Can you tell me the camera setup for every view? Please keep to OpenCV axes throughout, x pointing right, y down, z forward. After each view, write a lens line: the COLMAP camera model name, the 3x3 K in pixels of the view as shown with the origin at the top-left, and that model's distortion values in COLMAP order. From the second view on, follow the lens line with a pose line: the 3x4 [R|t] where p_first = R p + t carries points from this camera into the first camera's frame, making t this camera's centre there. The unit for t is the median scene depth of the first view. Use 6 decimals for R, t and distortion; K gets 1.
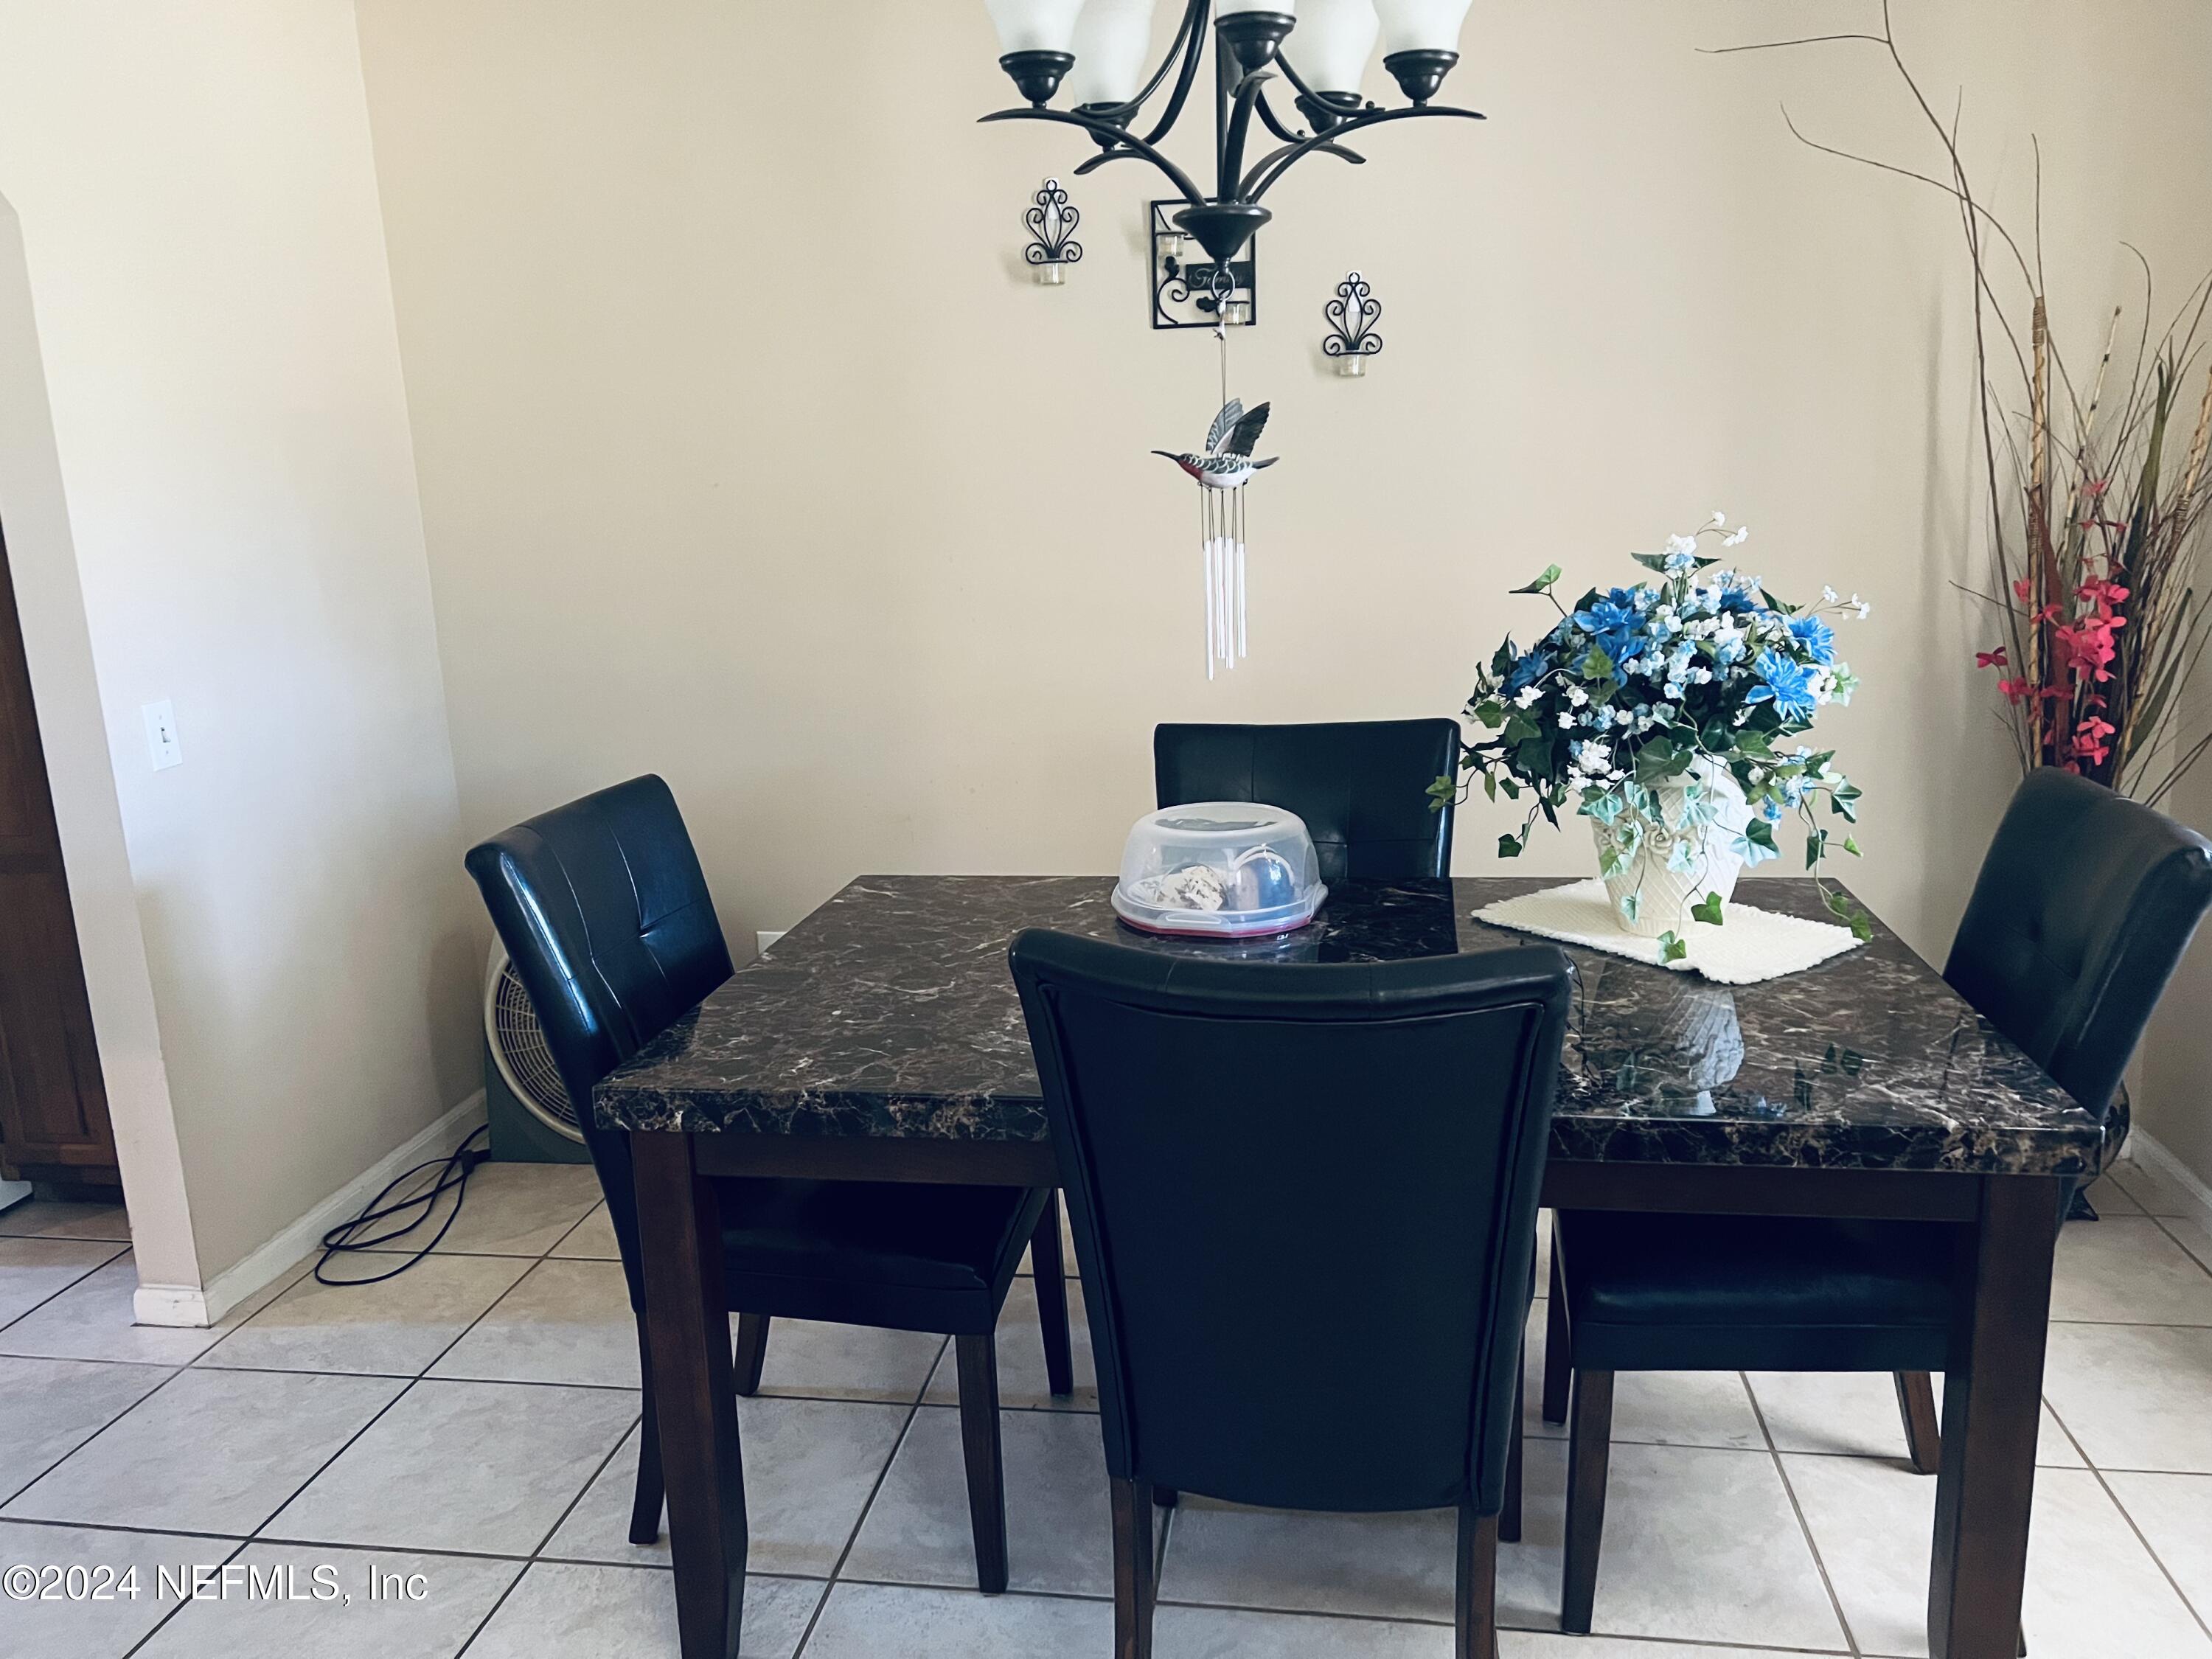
lens RADIAL K [[1638.0, 0, 1106.0], [0, 1638.0, 829.5], [0, 0, 1]] dist [0.005359, -0.000350]
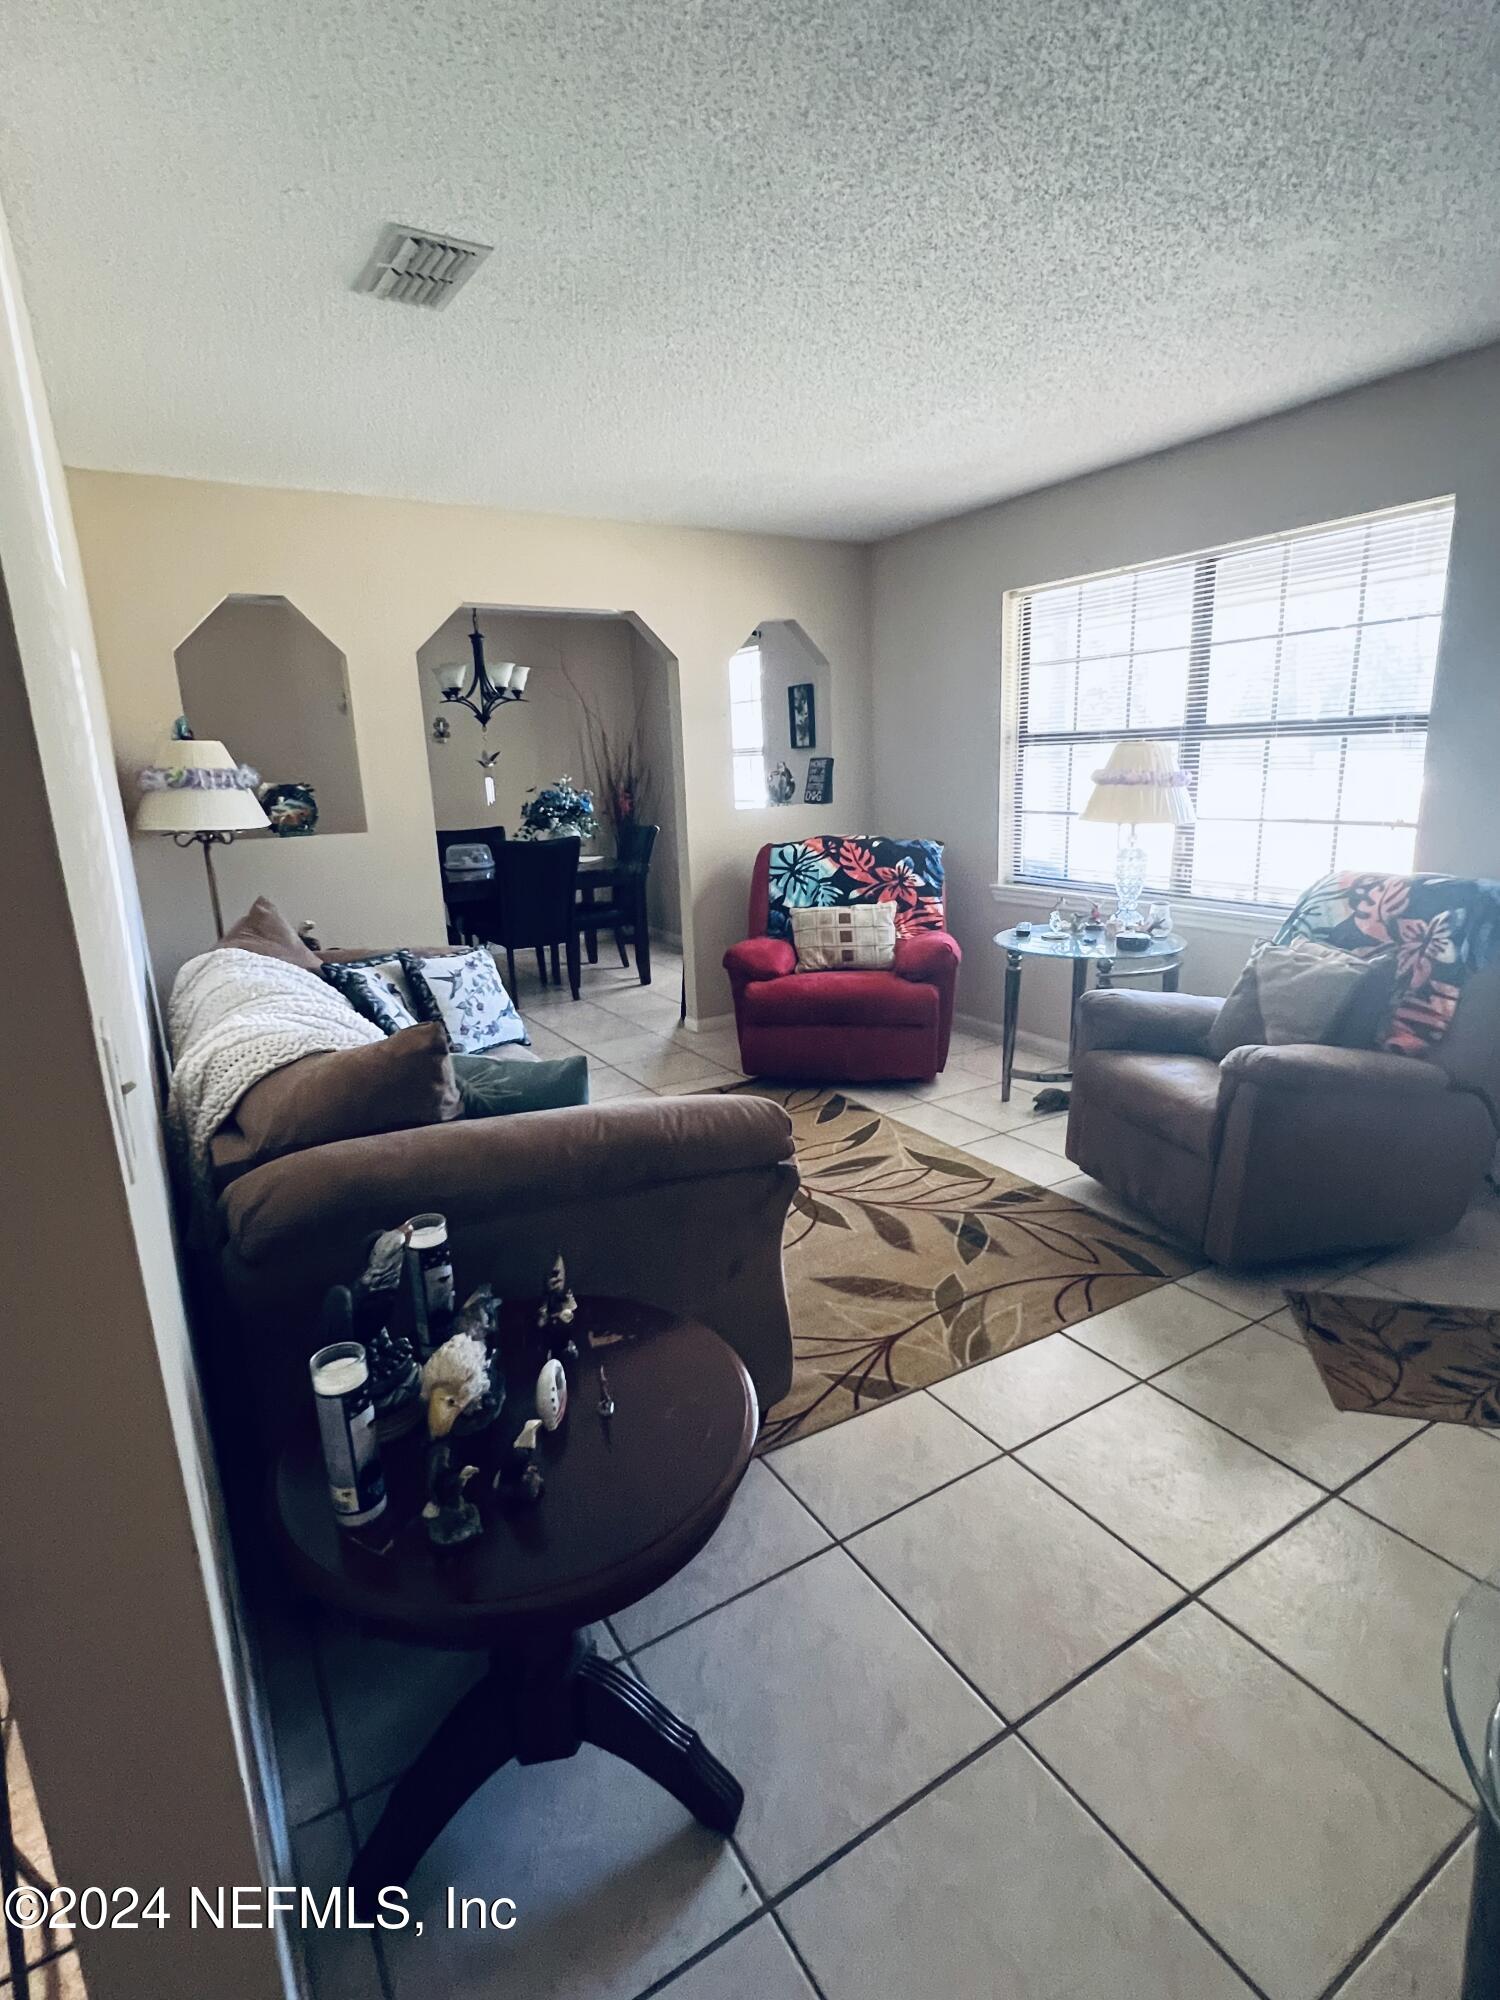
lens RADIAL K [[1001.5, 0, 750.0], [0, 1001.5, 1000.0], [0, 0, 1]] dist [0.005703, 0.001657]
pose [[0.766277, -0.128004, 0.629631, -1.364873], [0.113325, 0.991517, 0.063656, 0.409333], [-0.632438, 0.022575, 0.774282, -1.946058]]
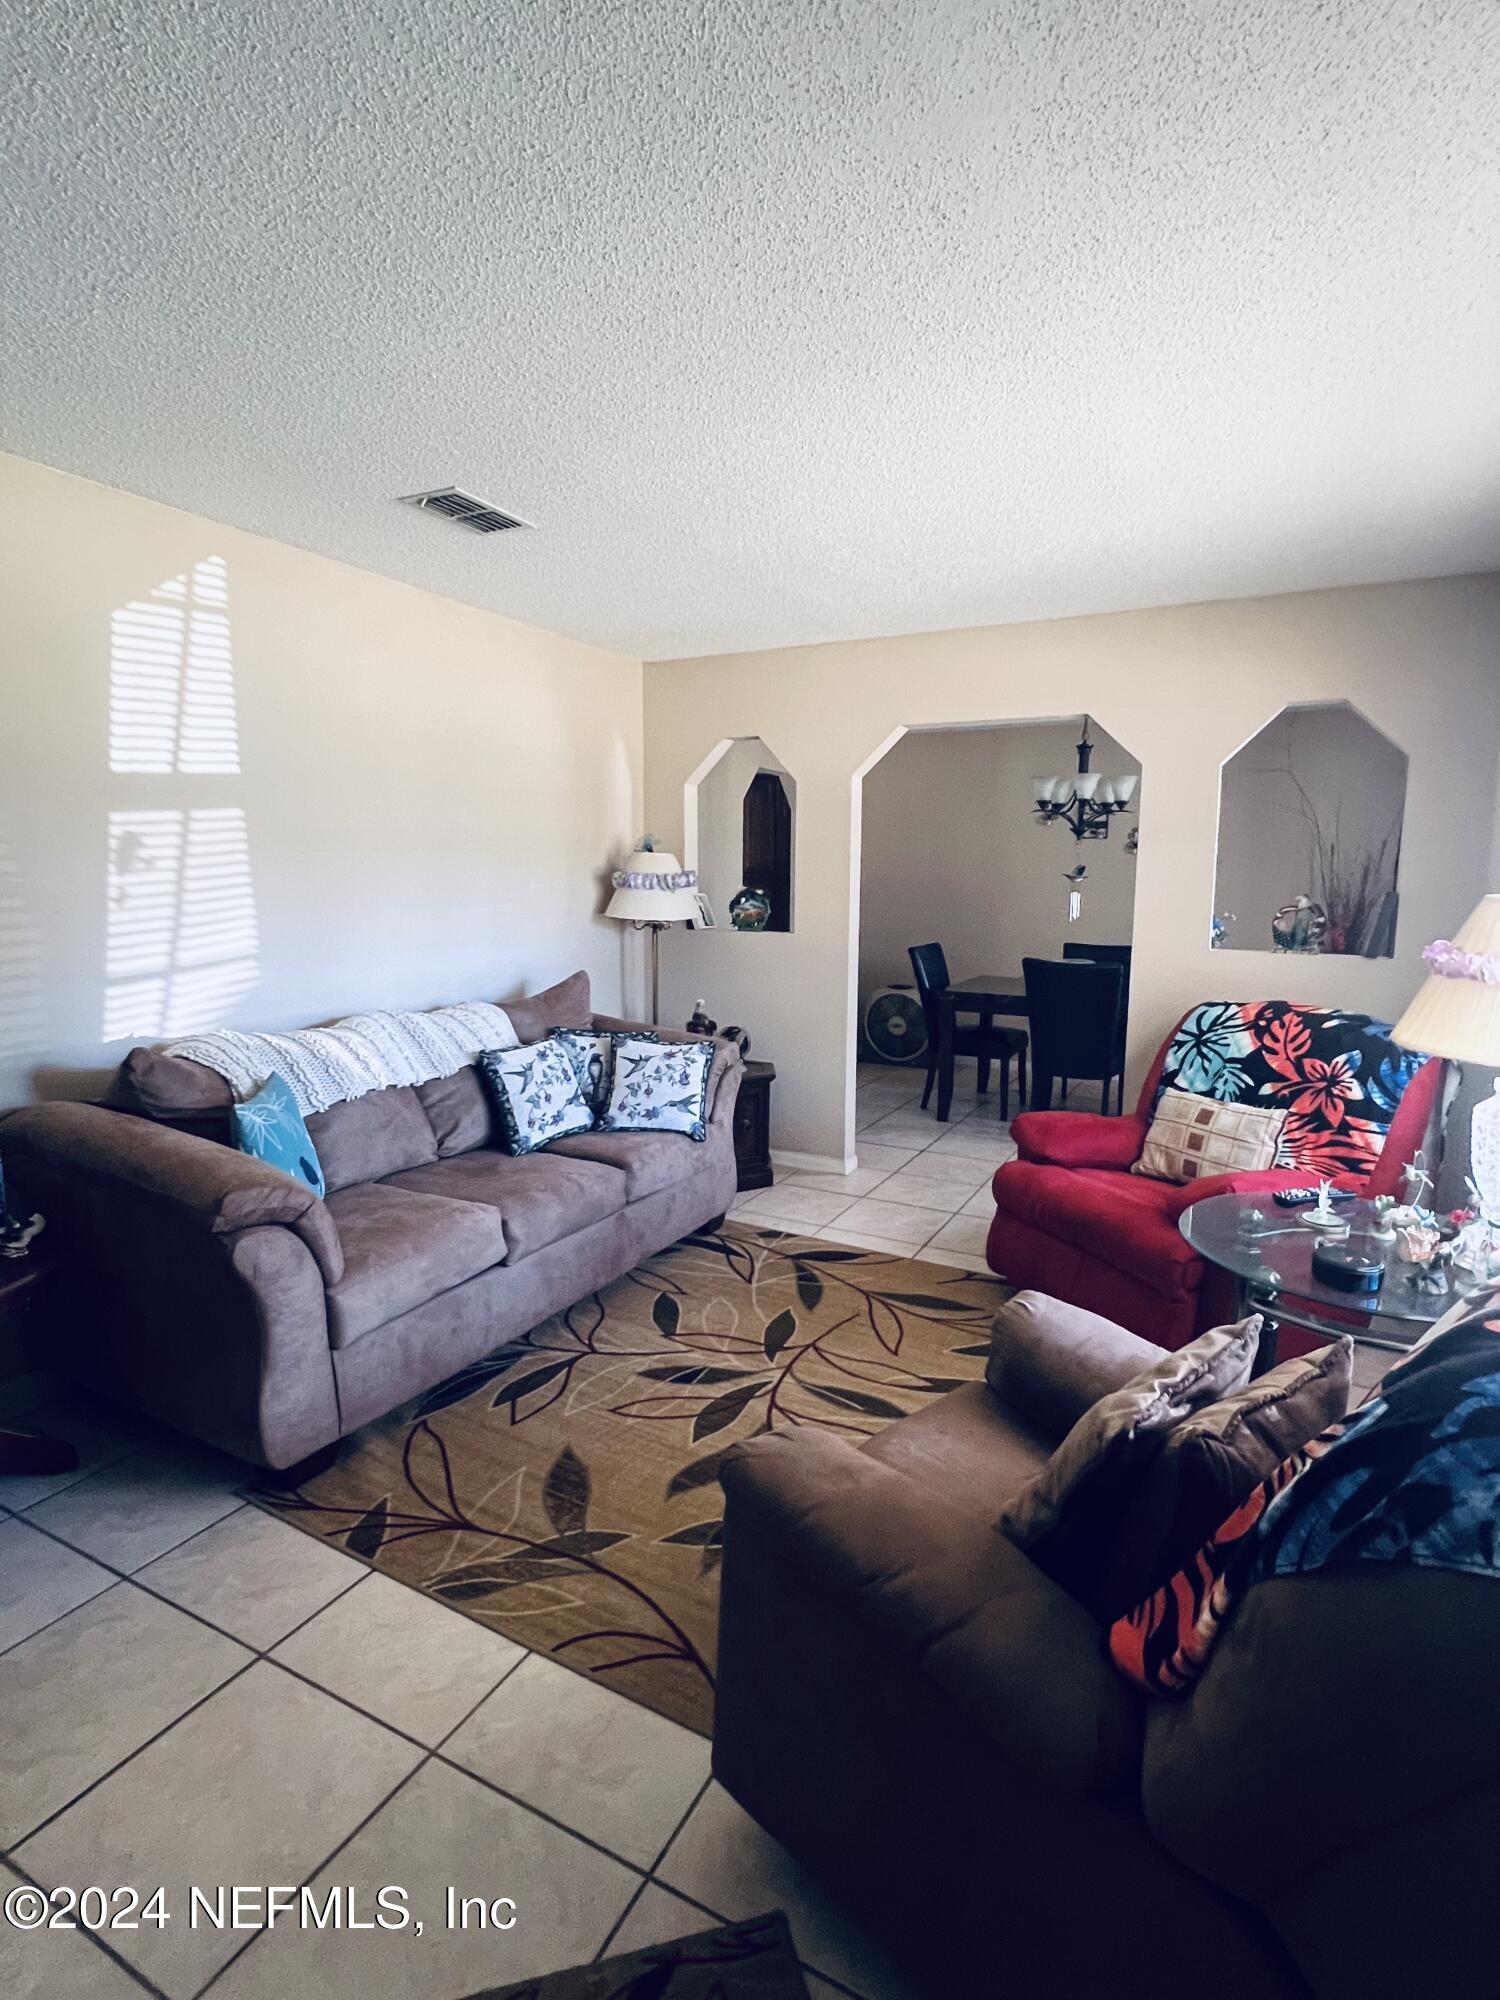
lens RADIAL K [[1001.5, 0, 750.0], [0, 1001.5, 1000.0], [0, 0, 1]] dist [0.005703, 0.001657]
pose [[0.938960, 0.099007, -0.329473, 0.174805], [-0.114413, 0.993048, -0.027653, 0.332502], [0.324444, 0.063661, 0.943760, -2.085414]]
